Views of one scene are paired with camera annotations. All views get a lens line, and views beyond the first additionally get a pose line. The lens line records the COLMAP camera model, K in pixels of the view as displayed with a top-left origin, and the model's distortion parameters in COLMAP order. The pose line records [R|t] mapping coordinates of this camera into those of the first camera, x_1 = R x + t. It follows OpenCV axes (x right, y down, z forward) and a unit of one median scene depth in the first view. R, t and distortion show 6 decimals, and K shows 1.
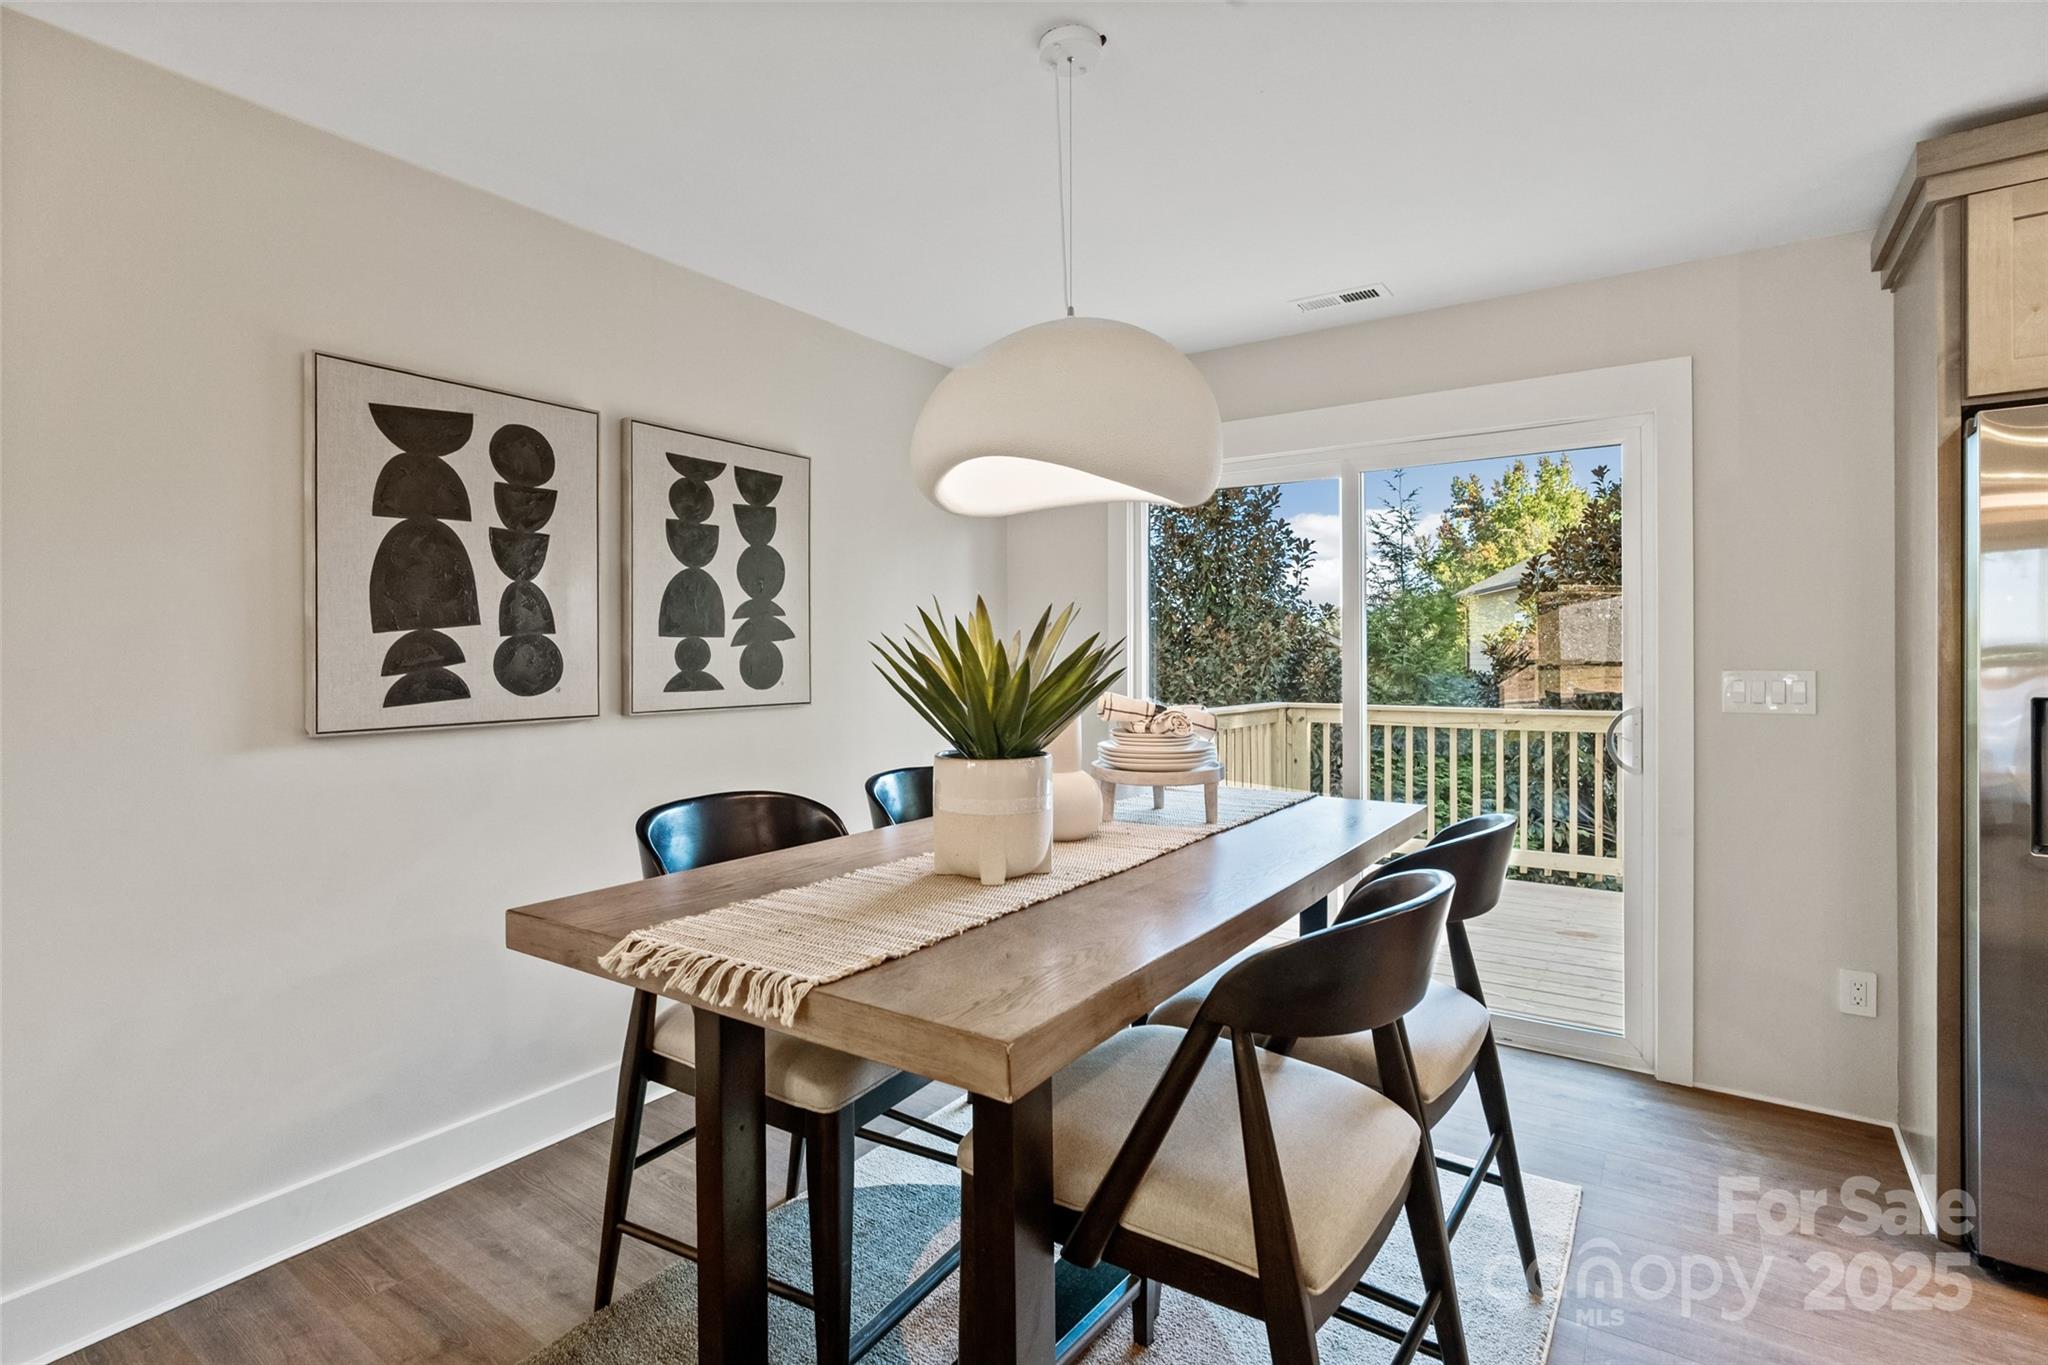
lens RADIAL K [[979.7, 0, 1018.4], [0, 979.7, 672.4], [0, 0, 1]] dist [-0.020510, 0.003441]
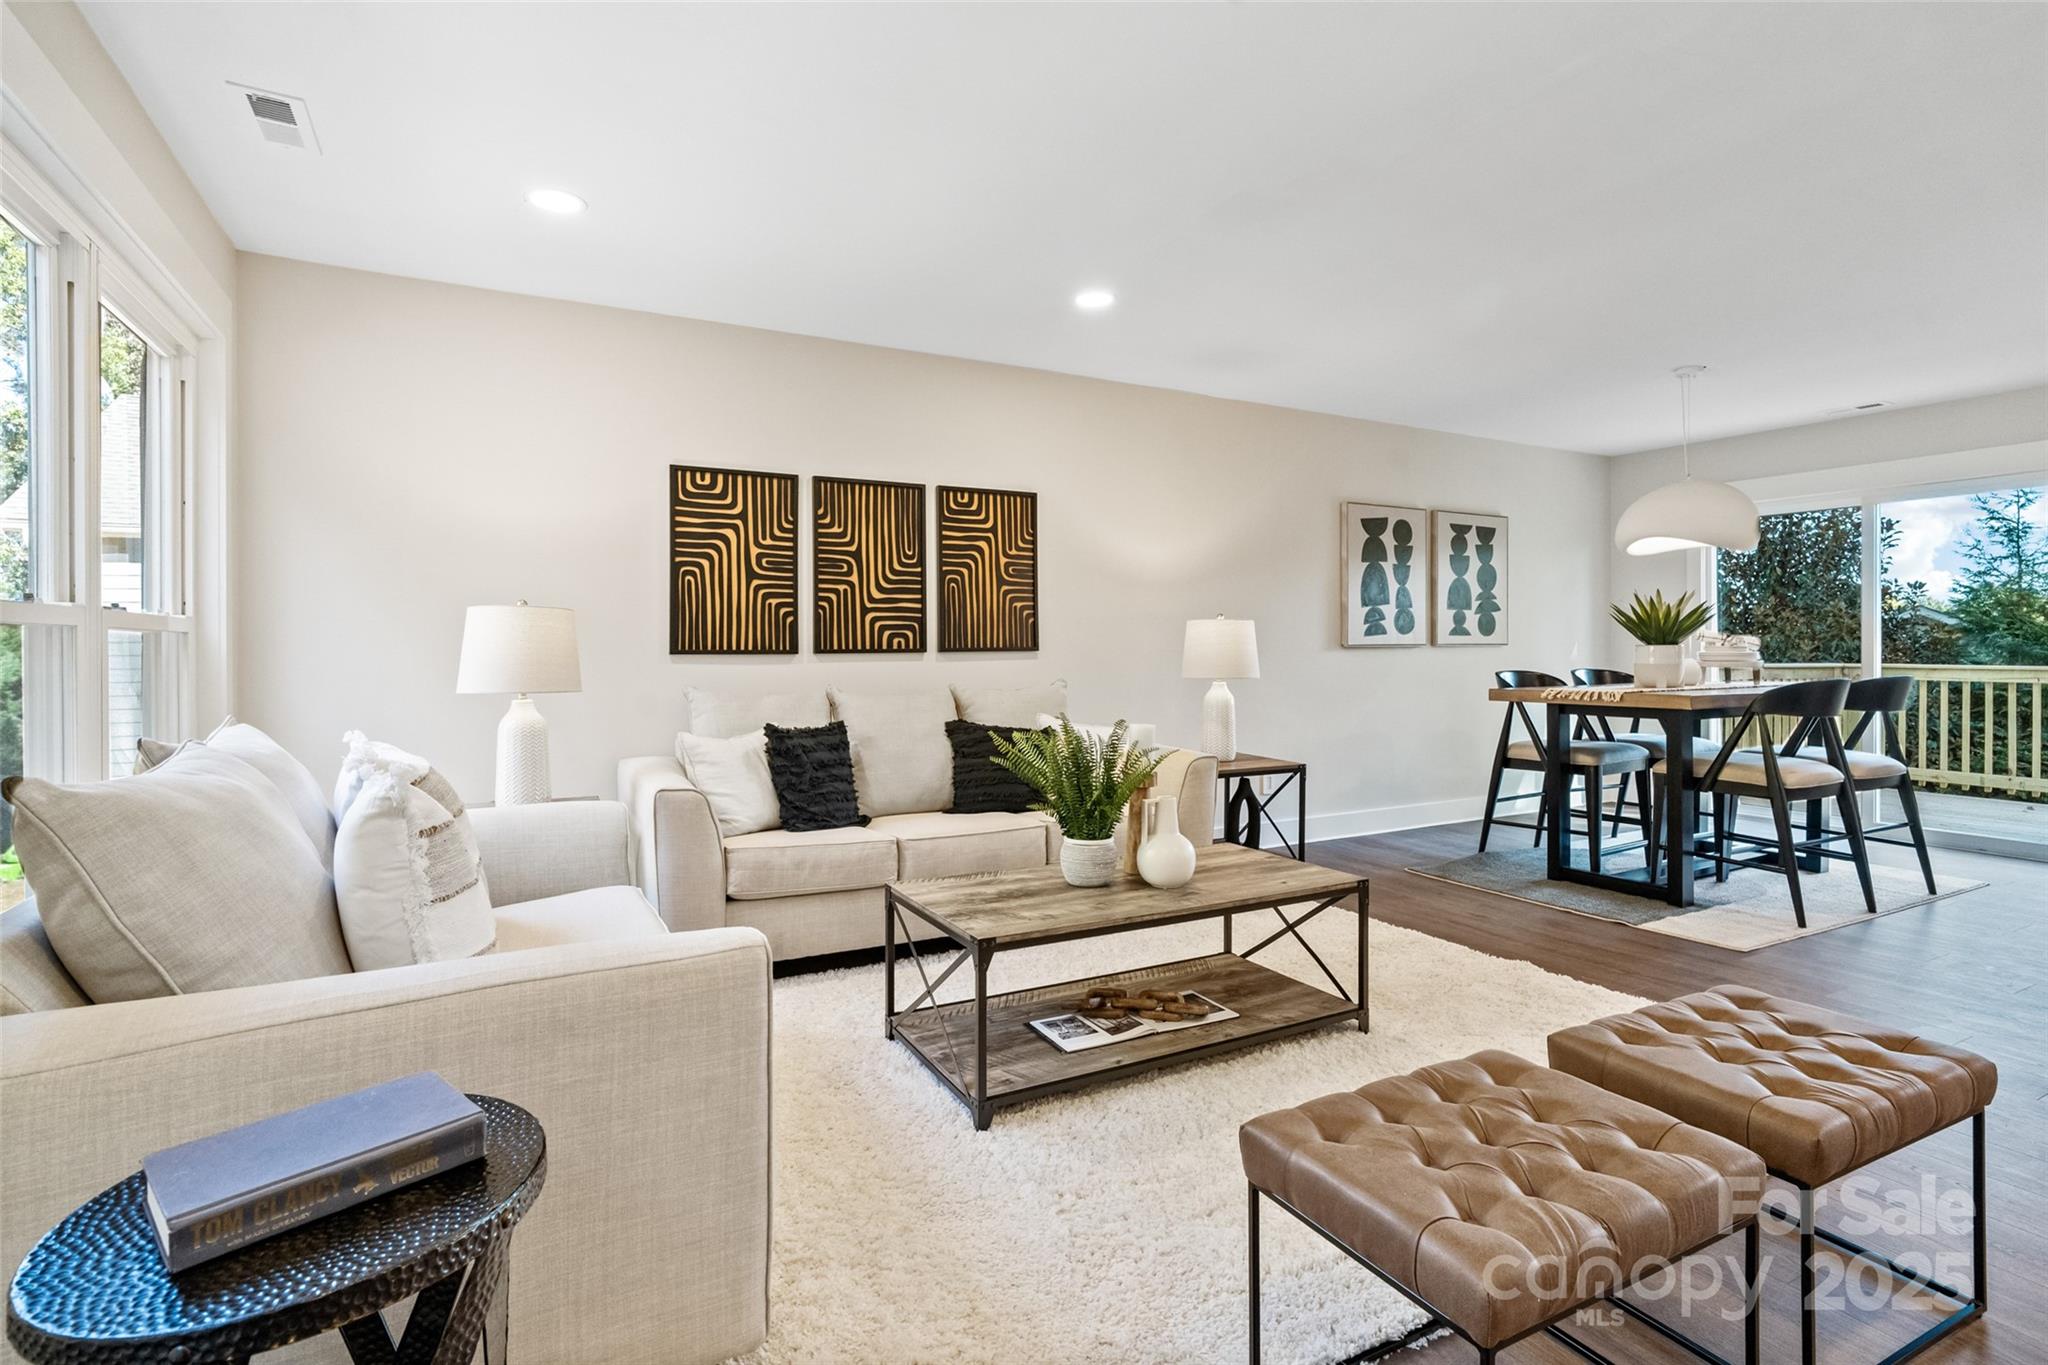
lens RADIAL K [[979.7, 0, 1018.4], [0, 979.7, 663.3], [0, 0, 1]] dist [-0.020510, 0.003441]
pose [[0.888675, 0.008953, -0.458451, -0.214446], [-0.008882, 0.999958, 0.002309, 0.082216], [0.458452, 0.002020, 0.888717, -1.299624]]
